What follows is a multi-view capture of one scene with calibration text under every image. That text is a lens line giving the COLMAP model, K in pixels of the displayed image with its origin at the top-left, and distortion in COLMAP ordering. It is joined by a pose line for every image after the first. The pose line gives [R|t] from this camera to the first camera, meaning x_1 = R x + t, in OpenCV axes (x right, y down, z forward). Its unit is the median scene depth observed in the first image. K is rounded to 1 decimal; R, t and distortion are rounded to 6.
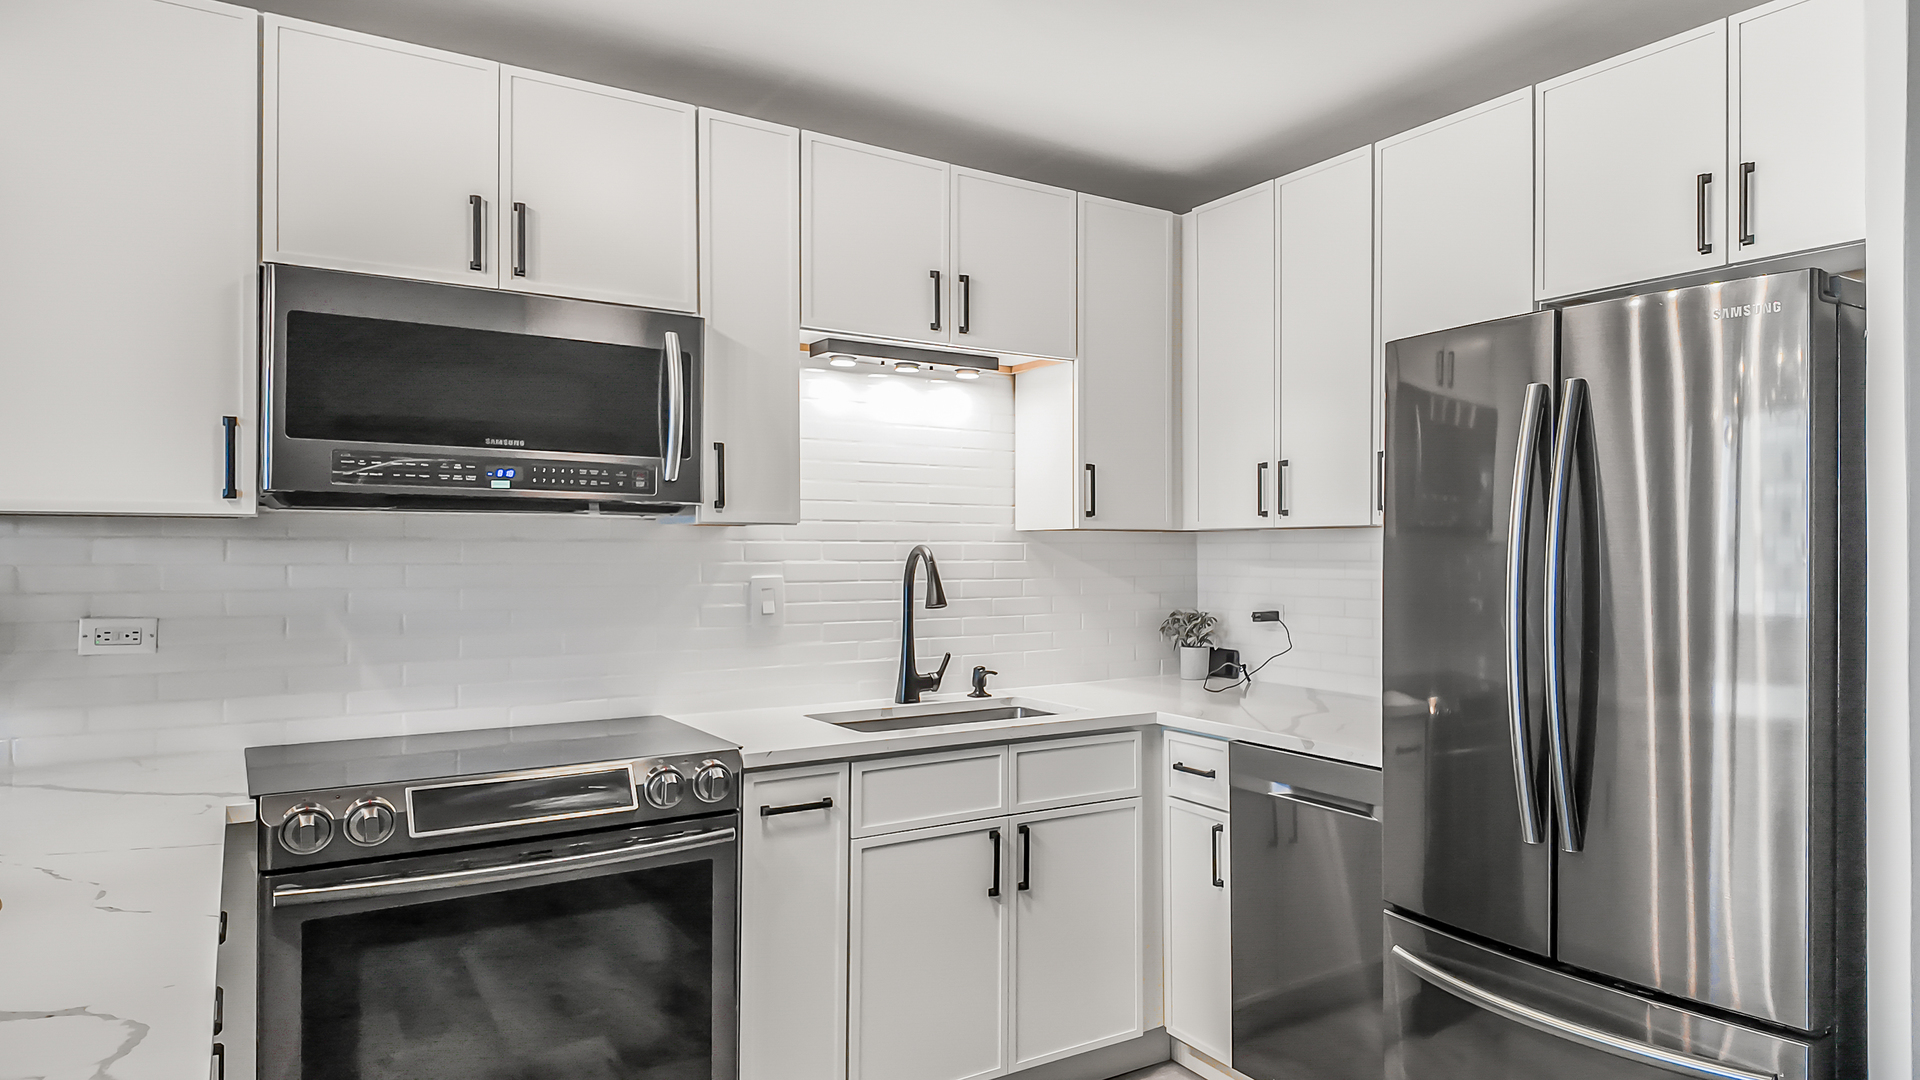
lens RADIAL K [[1202.4, 0, 1196.5], [0, 1202.4, 546.8], [0, 0, 1]] dist [0.005418, -0.027299]
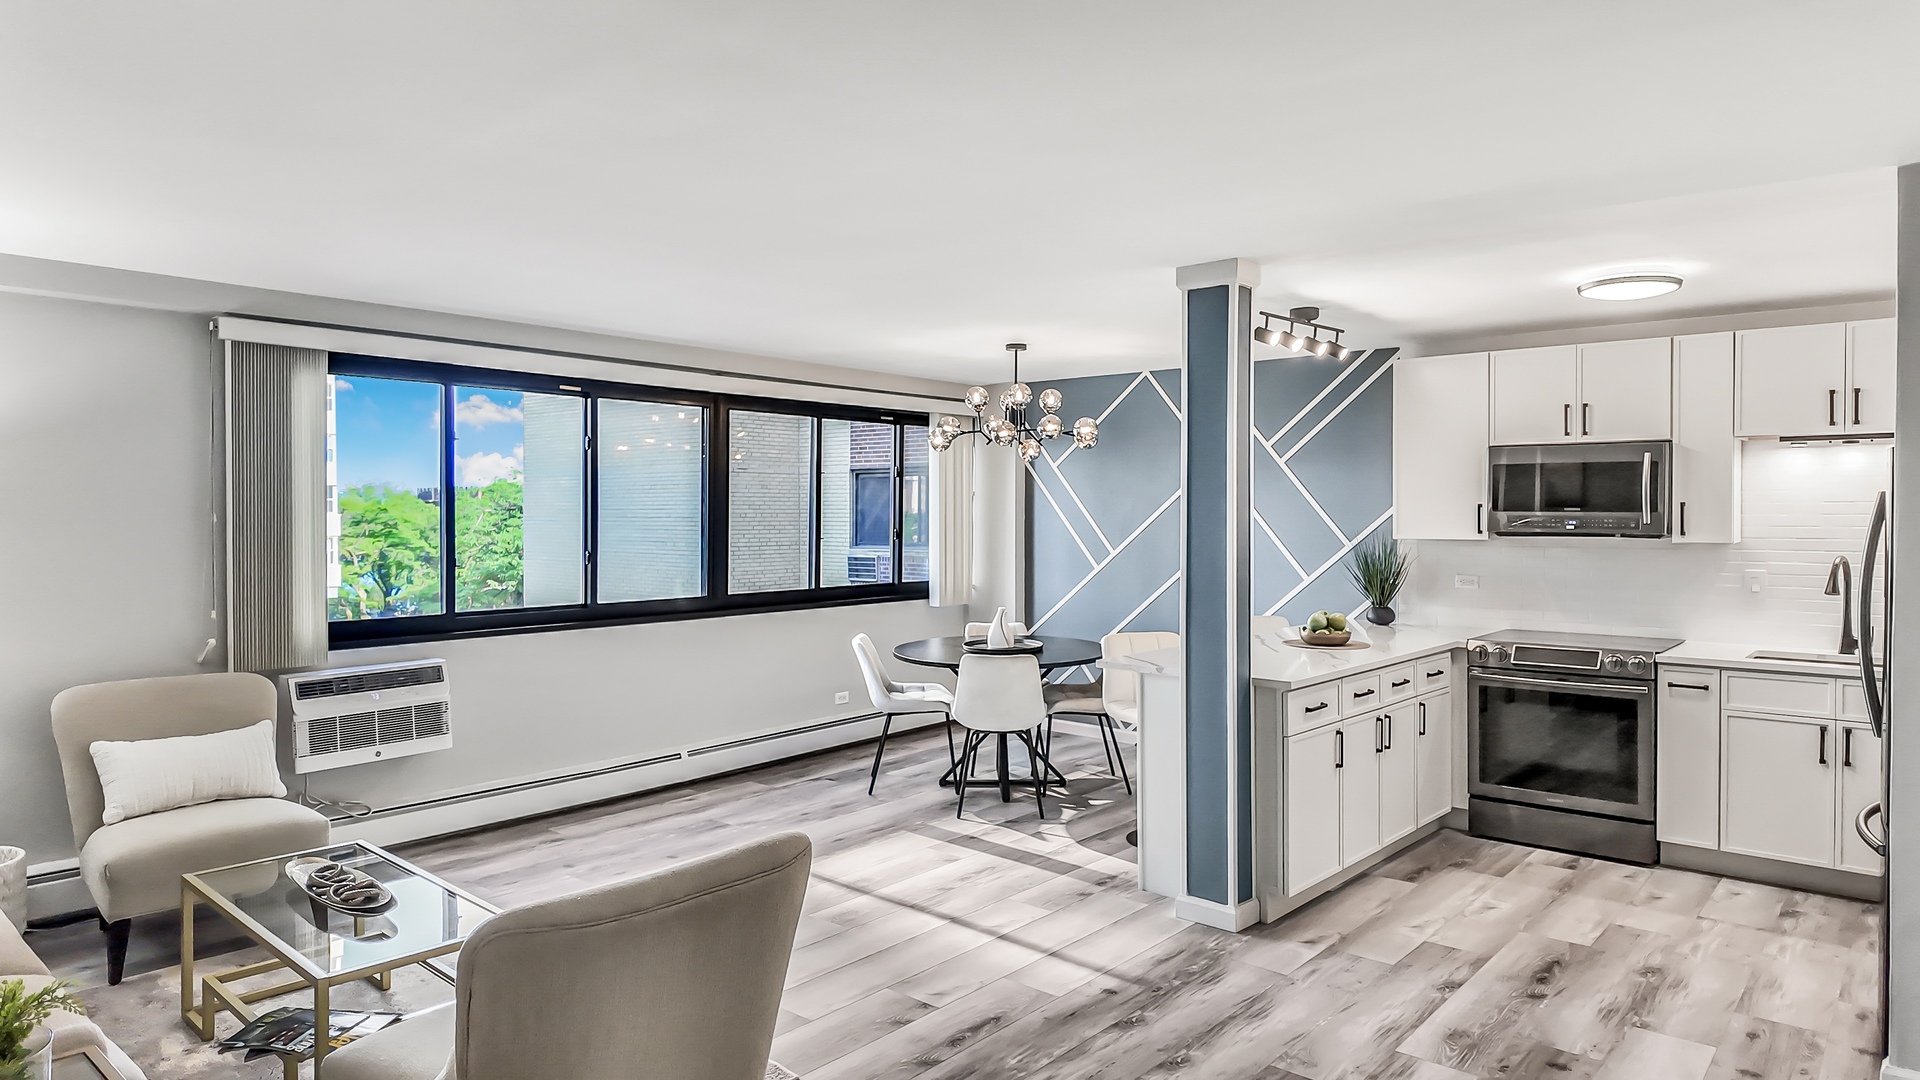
lens RADIAL K [[1158.9, 0, 987.0], [0, 1158.9, 513.9], [0, 0, 1]] dist [0.060858, -0.068031]
pose [[0.203826, 0.004399, -0.978997, 1.361250], [0.009463, 0.999934, 0.006464, -0.098162], [0.978961, -0.010582, 0.203771, -0.561274]]
